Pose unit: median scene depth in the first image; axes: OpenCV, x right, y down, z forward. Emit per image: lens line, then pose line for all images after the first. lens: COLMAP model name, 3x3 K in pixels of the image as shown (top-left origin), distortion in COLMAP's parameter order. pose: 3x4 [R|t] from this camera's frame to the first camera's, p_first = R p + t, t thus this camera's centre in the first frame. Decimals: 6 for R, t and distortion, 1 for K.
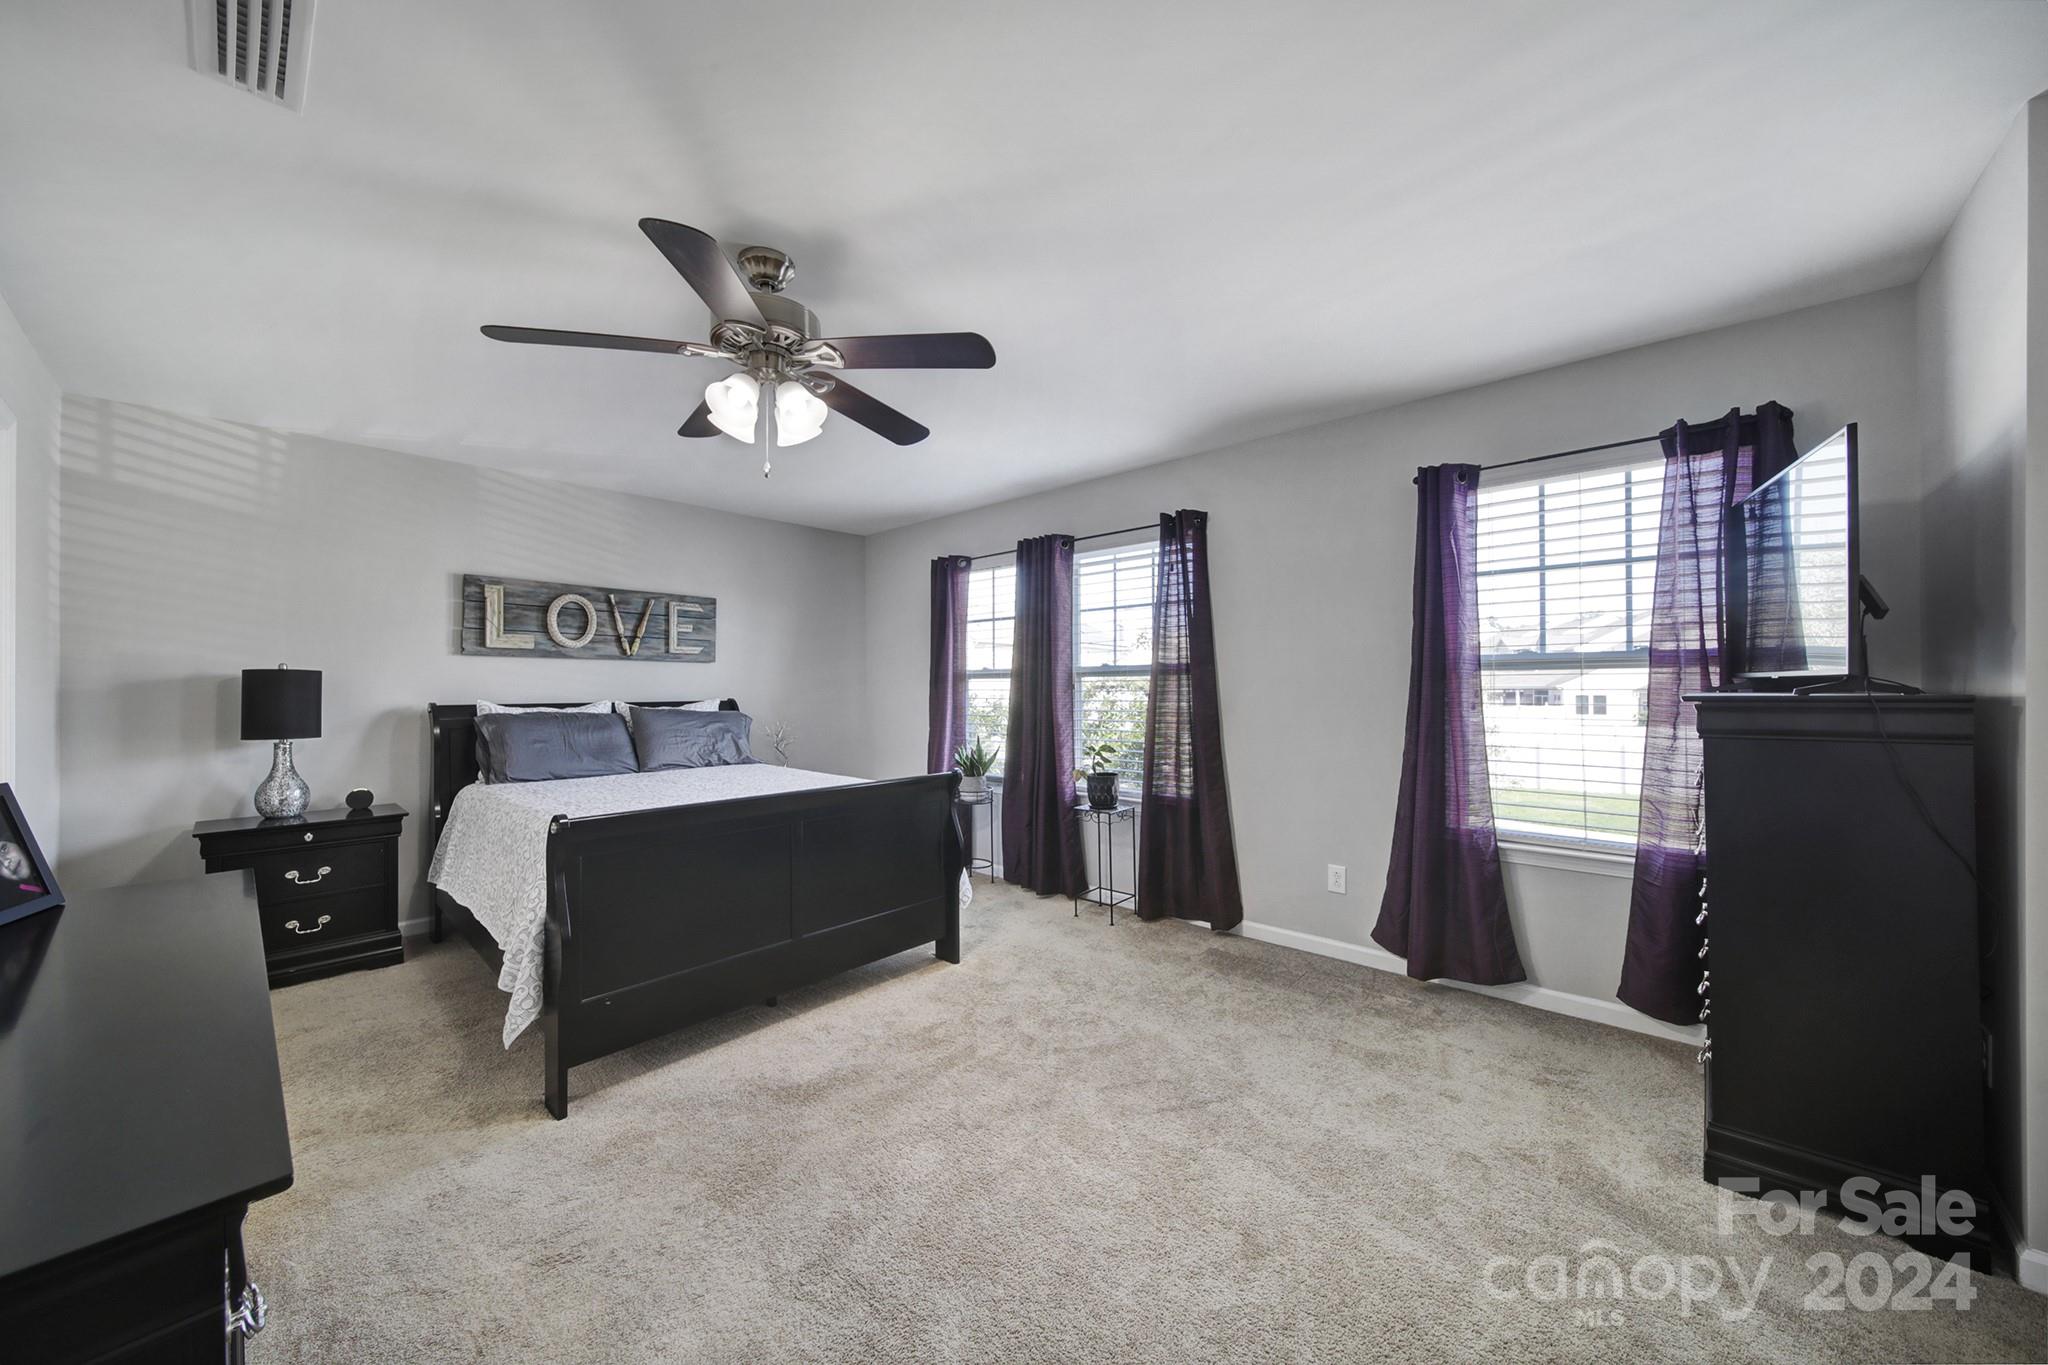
lens RADIAL K [[733.3, 0, 1019.3], [0, 733.3, 685.7], [0, 0, 1]] dist [-0.000476, -0.000062]
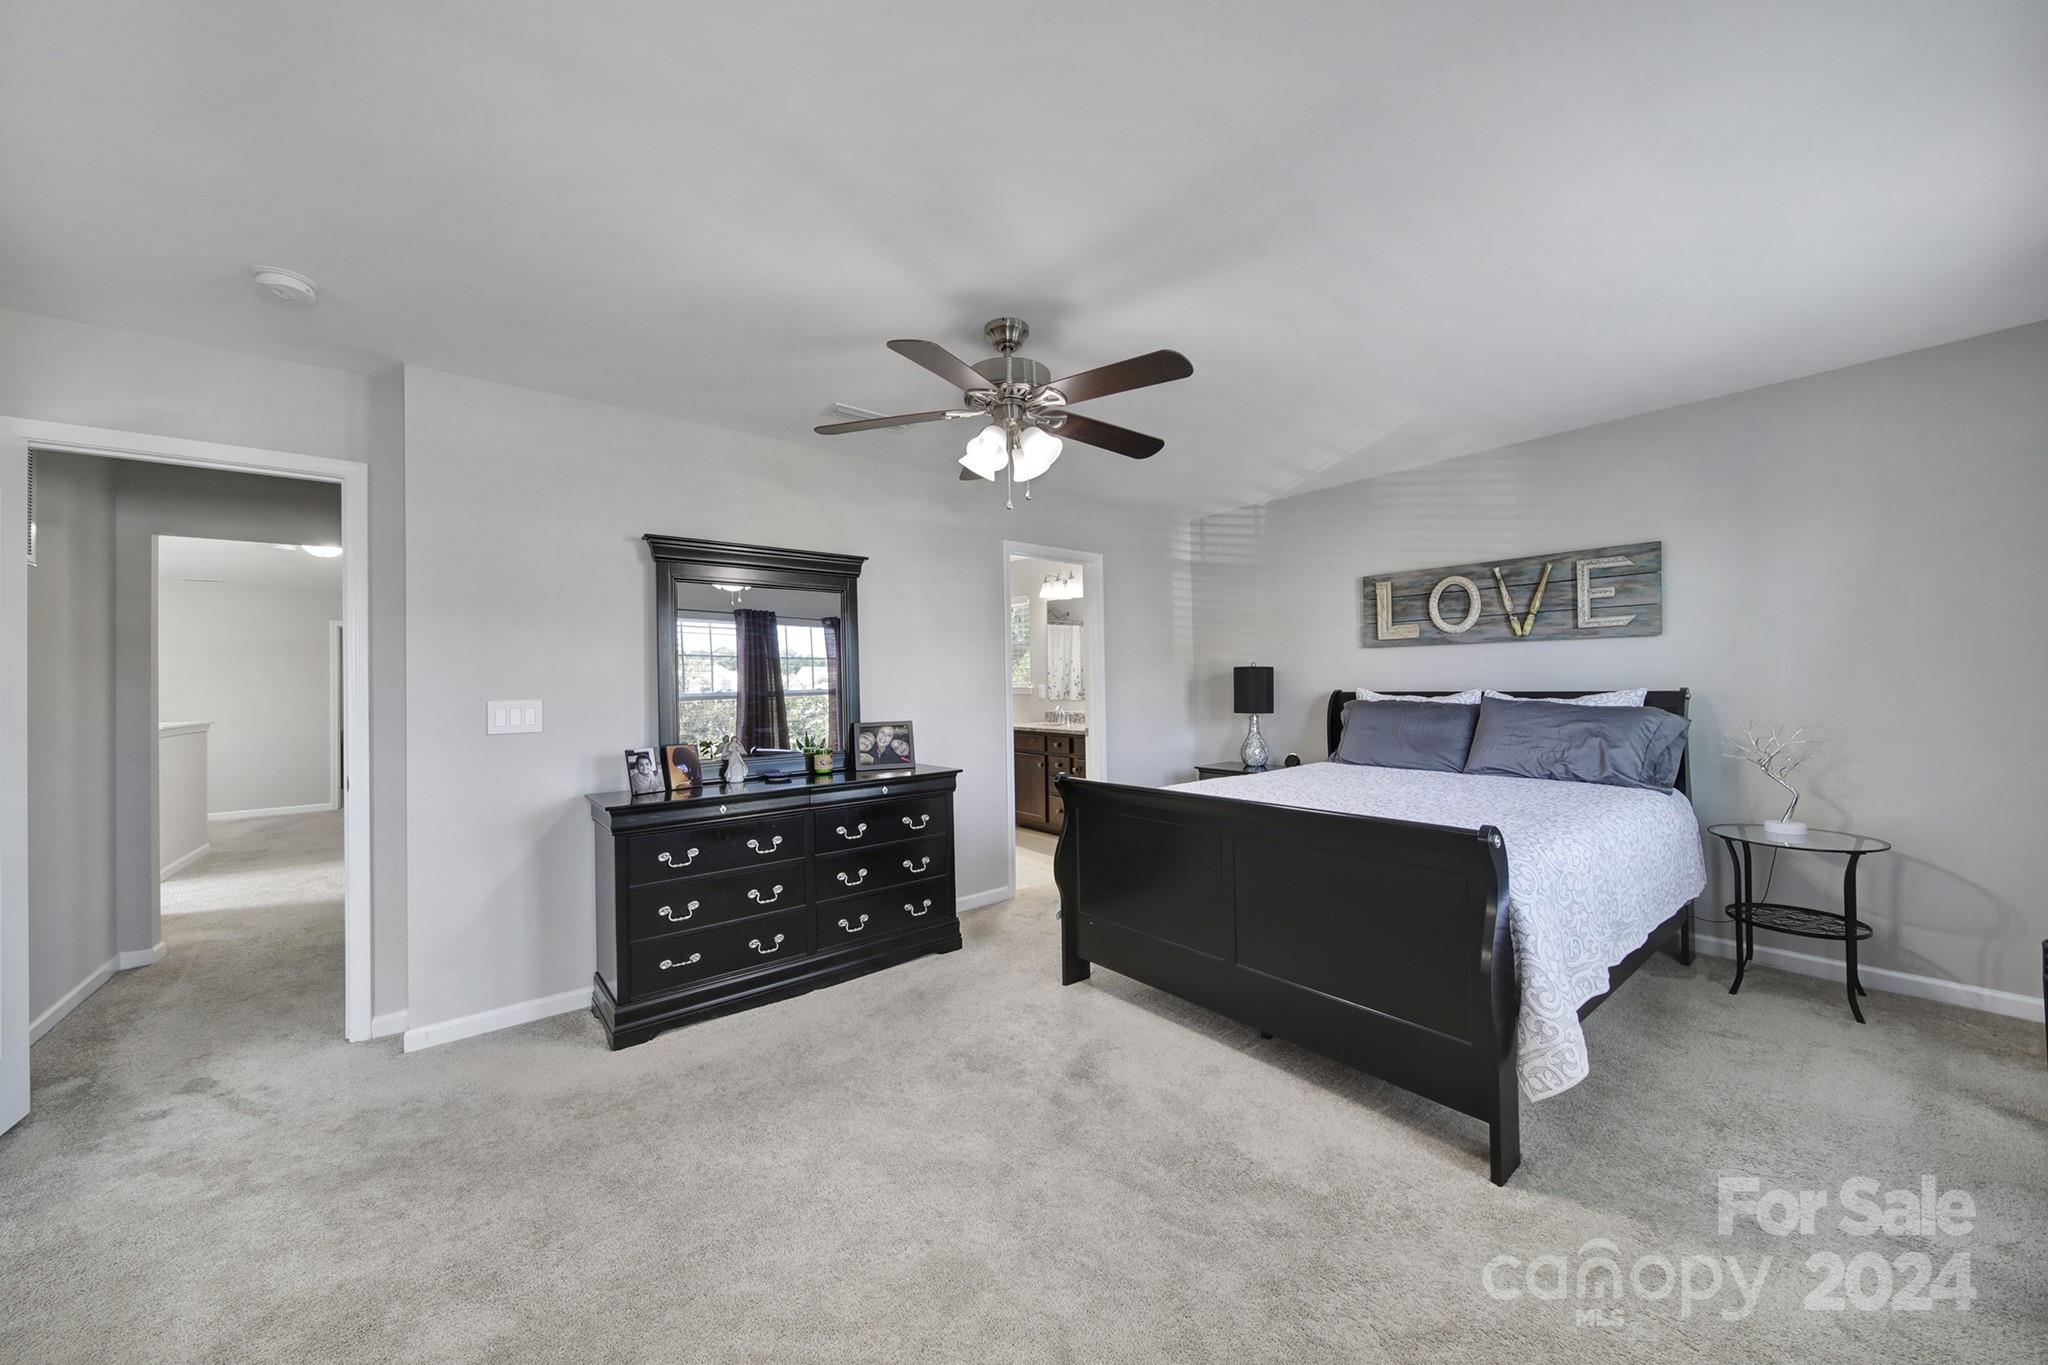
lens RADIAL K [[733.3, 0, 1013.2], [0, 733.3, 674.5], [0, 0, 1]] dist [-0.000476, -0.000062]
pose [[-0.167336, -0.006742, -0.985877, 0.423160], [0.021155, 0.999722, -0.010428, -0.000605], [0.985673, -0.022601, -0.167146, 0.612265]]
